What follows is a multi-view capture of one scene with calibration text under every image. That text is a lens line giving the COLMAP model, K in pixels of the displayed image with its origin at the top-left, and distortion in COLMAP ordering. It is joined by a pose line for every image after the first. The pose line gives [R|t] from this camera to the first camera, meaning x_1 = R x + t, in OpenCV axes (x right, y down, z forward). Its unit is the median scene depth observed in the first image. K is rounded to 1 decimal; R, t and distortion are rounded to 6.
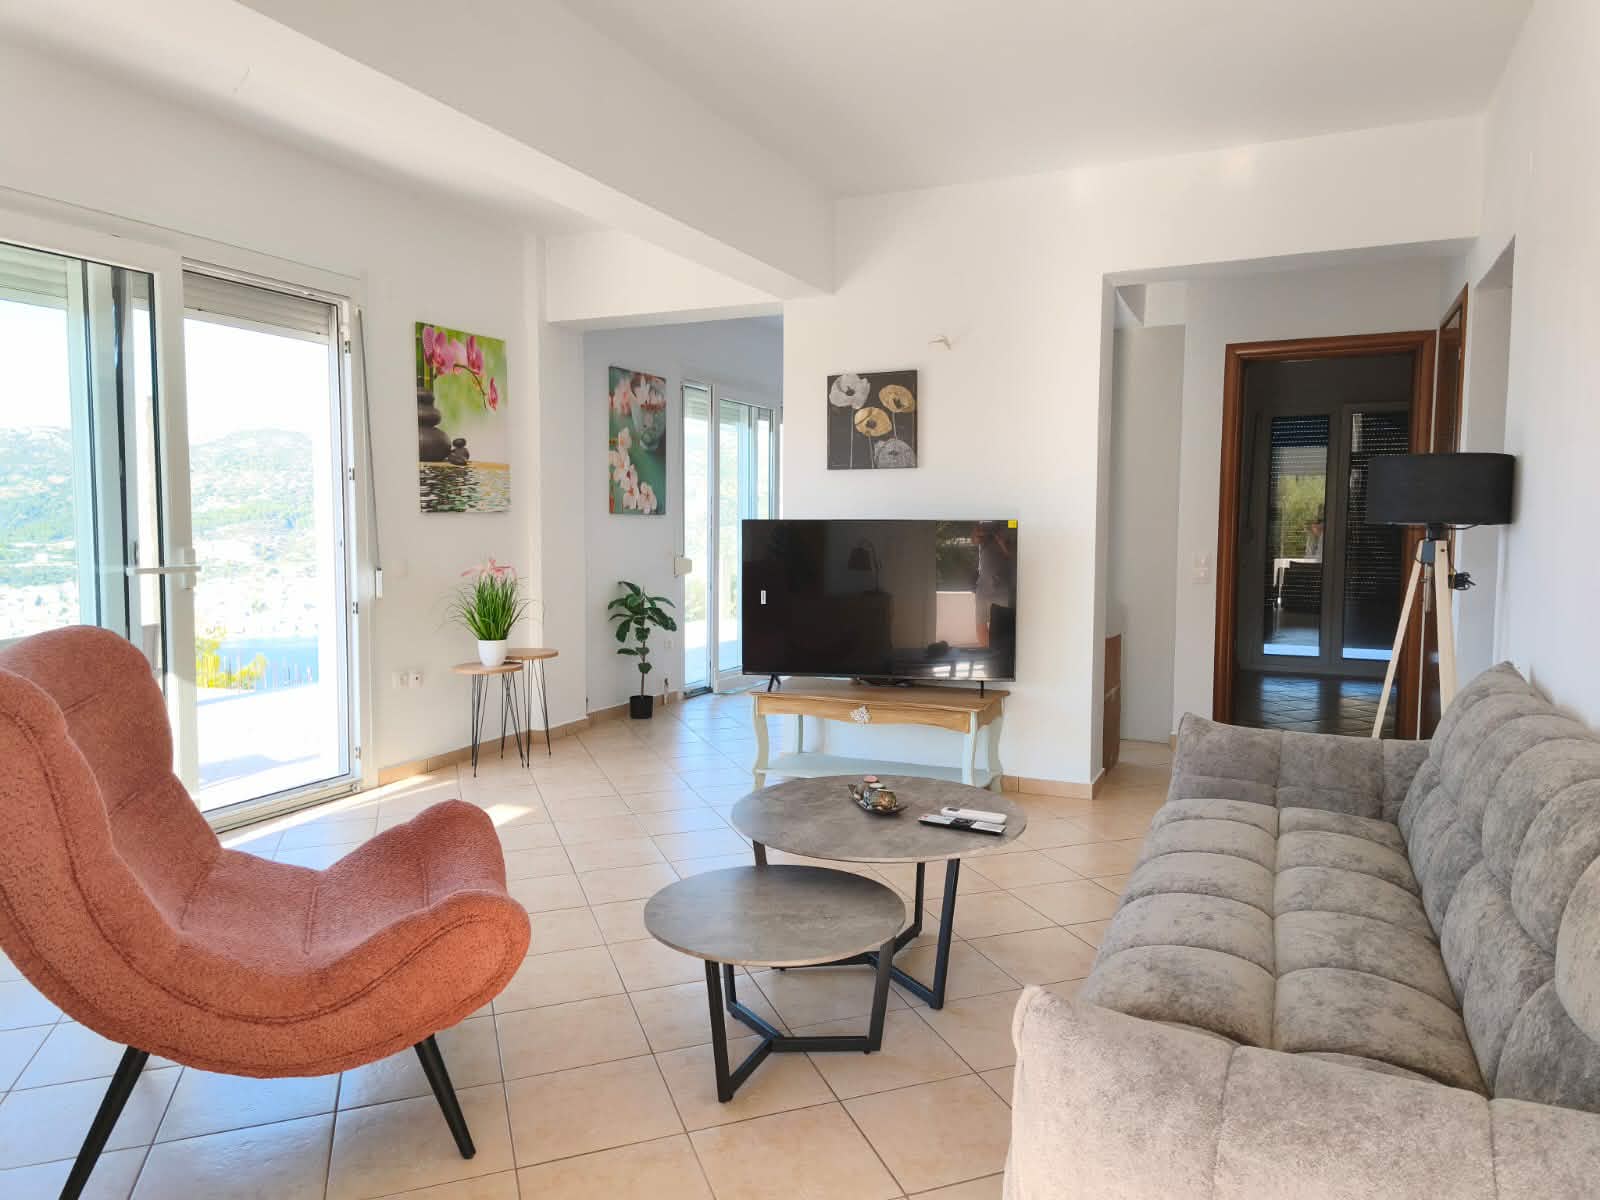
lens RADIAL K [[1049.1, 0, 808.6], [0, 1049.1, 591.4], [0, 0, 1]] dist [0.048240, -0.016247]
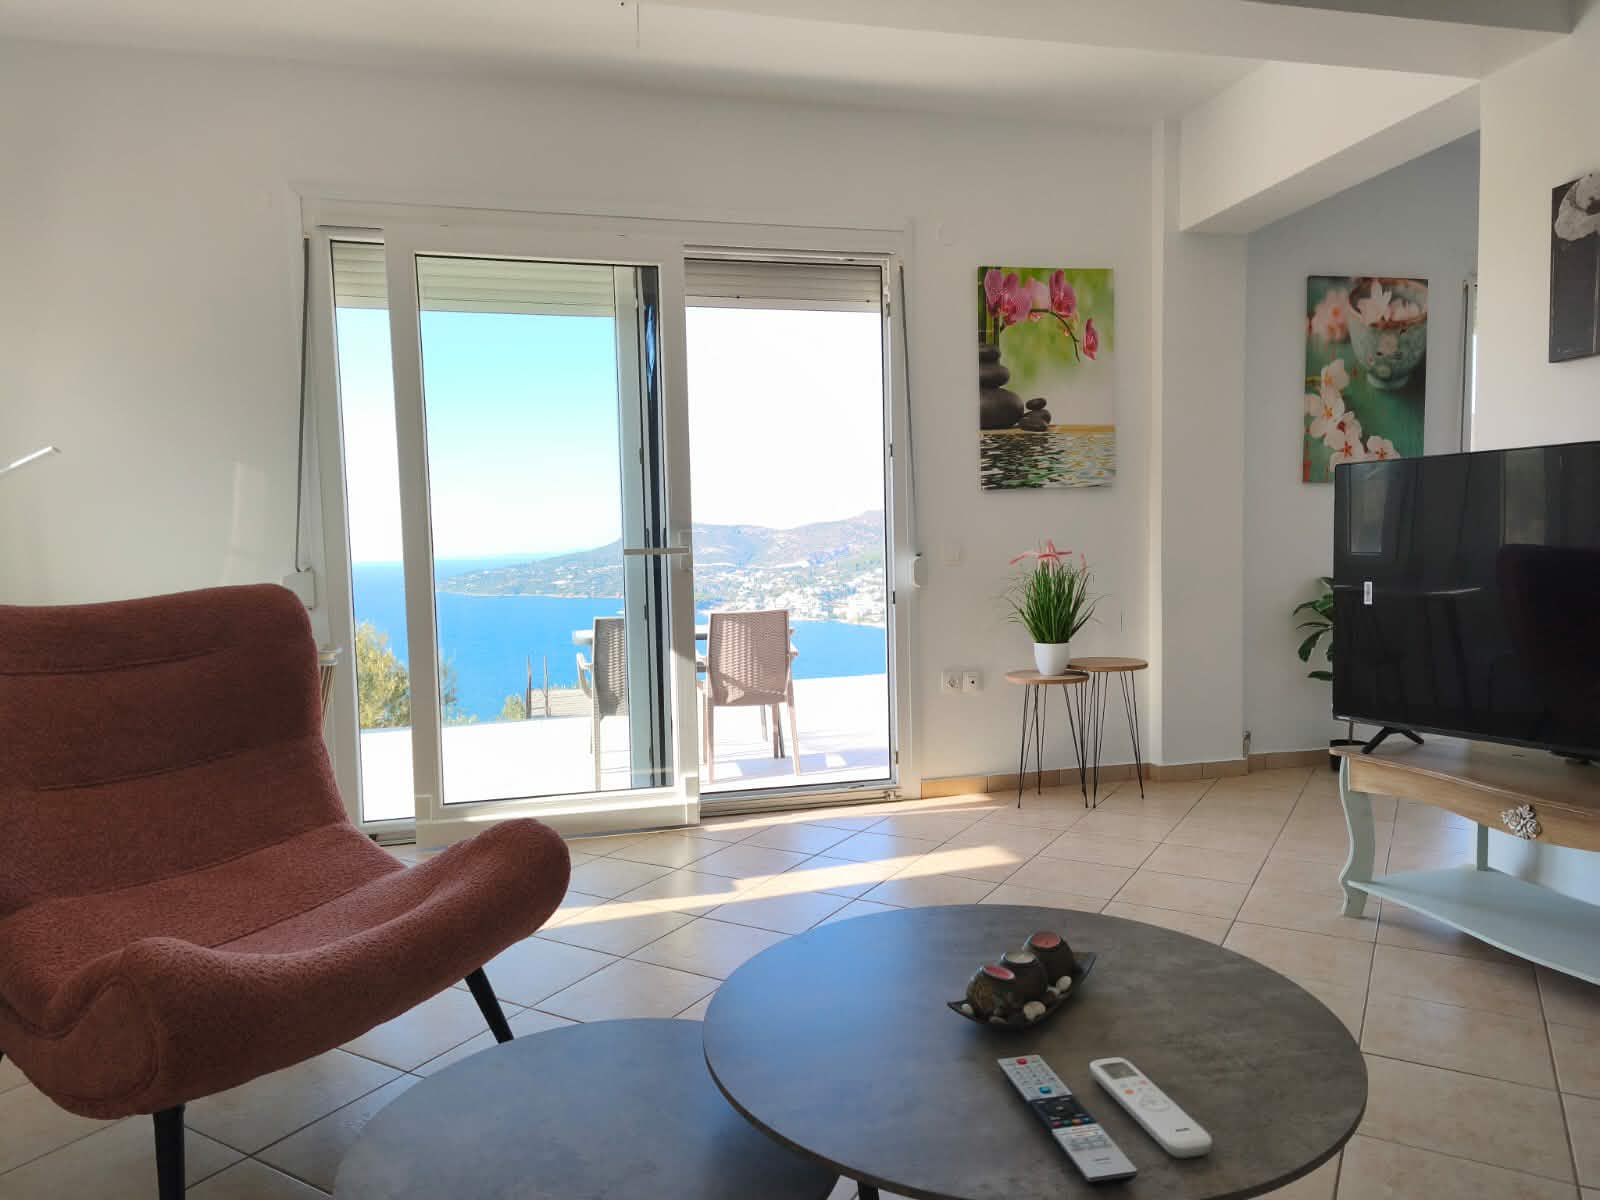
lens RADIAL K [[1049.1, 0, 799.9], [0, 1049.1, 613.9], [0, 0, 1]] dist [0.048240, -0.016247]
pose [[0.622400, 0.031358, -0.782071, 0.176468], [-0.024453, 0.999488, 0.020616, 0.009997], [0.782317, 0.006293, 0.622849, 0.289095]]
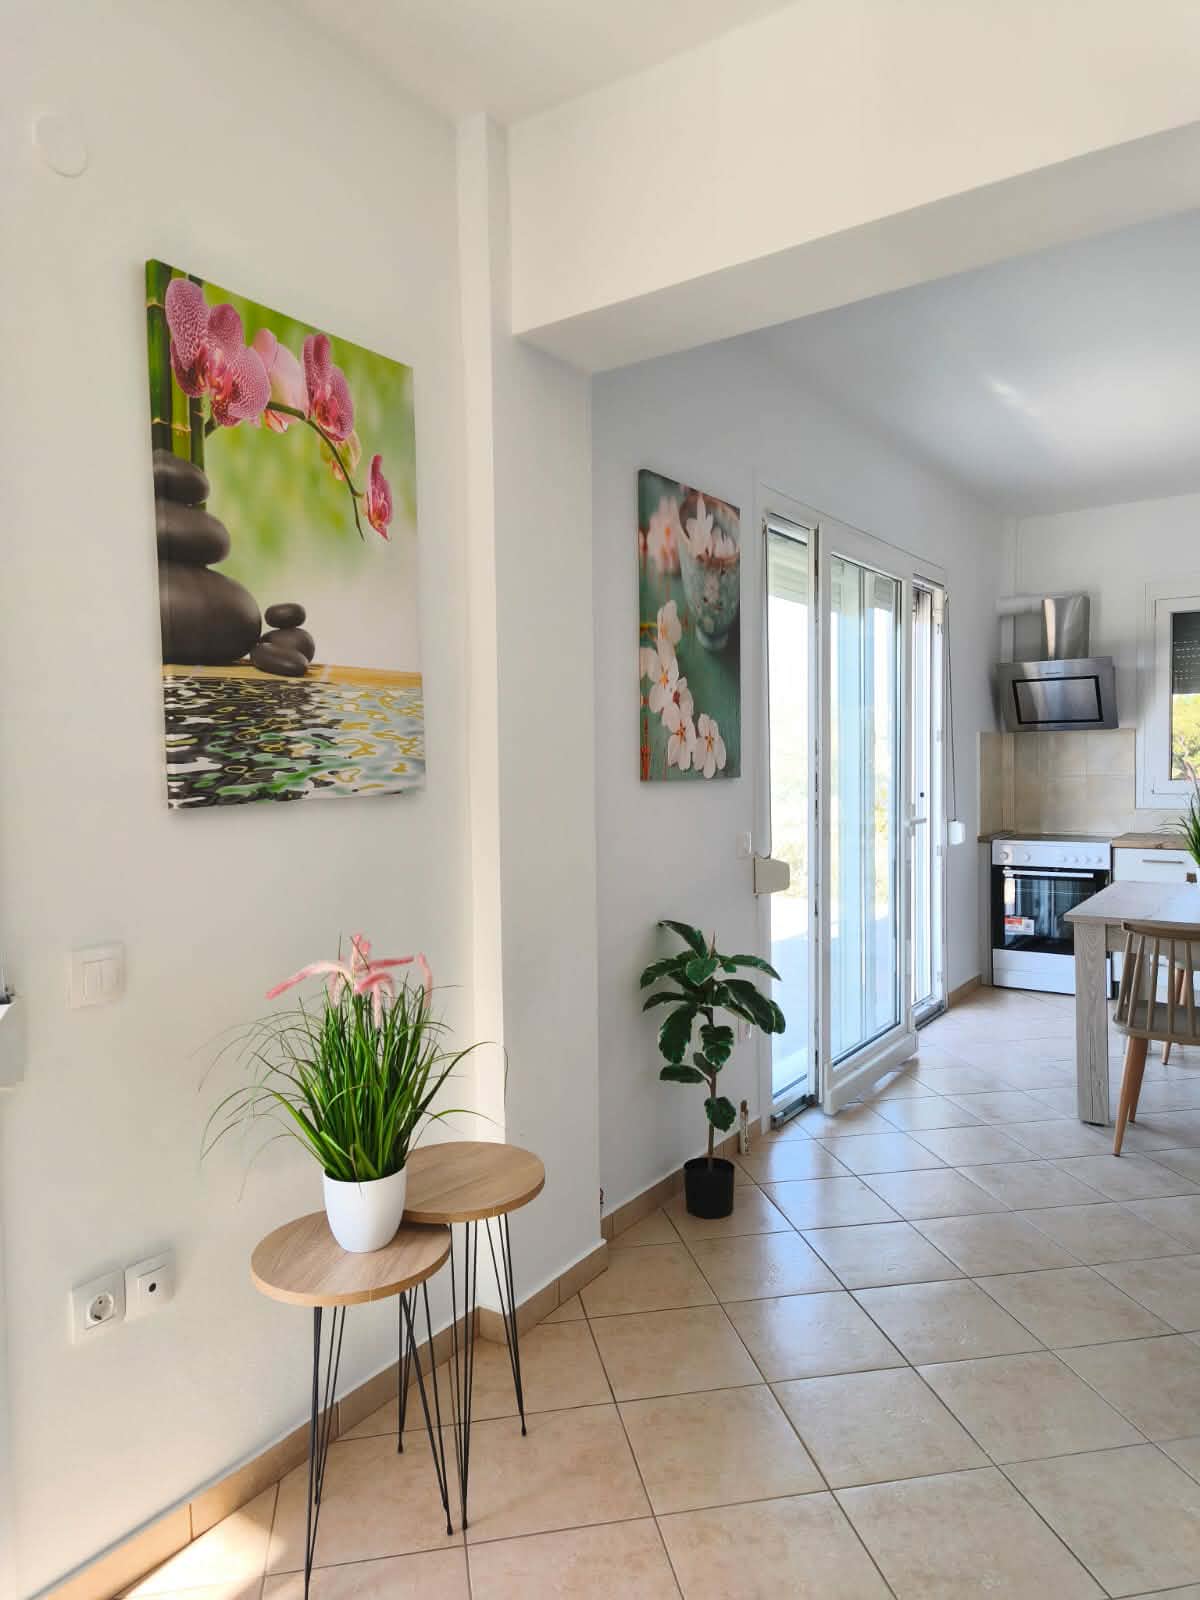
lens RADIAL K [[1049.1, 0, 587.5], [0, 1049.1, 795.6], [0, 0, 1]] dist [0.048240, -0.016247]
pose [[0.985223, -0.014460, -0.170665, -0.138994], [0.008914, 0.999409, -0.033214, -0.054513], [0.171044, 0.031202, 0.984769, 0.556907]]
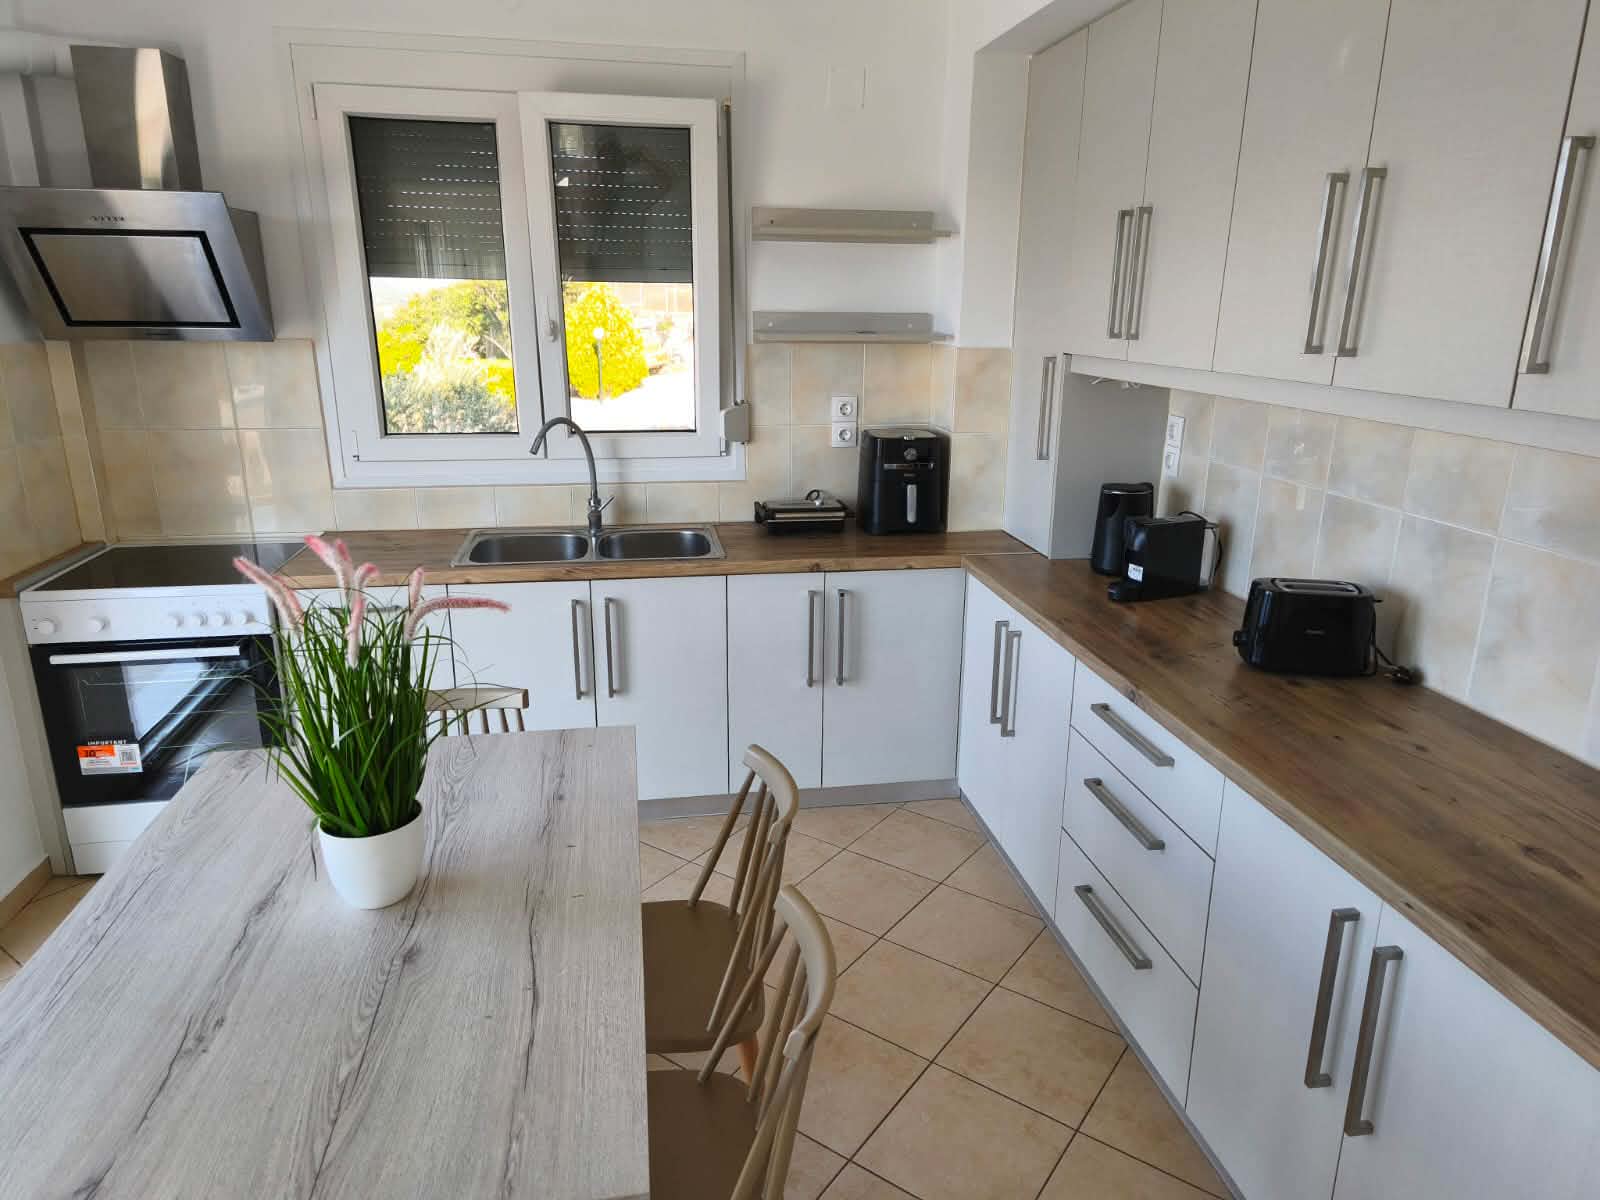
lens RADIAL K [[1049.1, 0, 806.7], [0, 1049.1, 615.7], [0, 0, 1]] dist [0.048240, -0.016247]
pose [[0.822214, -0.159656, 0.546328, 0.086333], [0.031635, 0.971188, 0.236205, -0.129198], [-0.568299, -0.176928, 0.803575, 1.022132]]
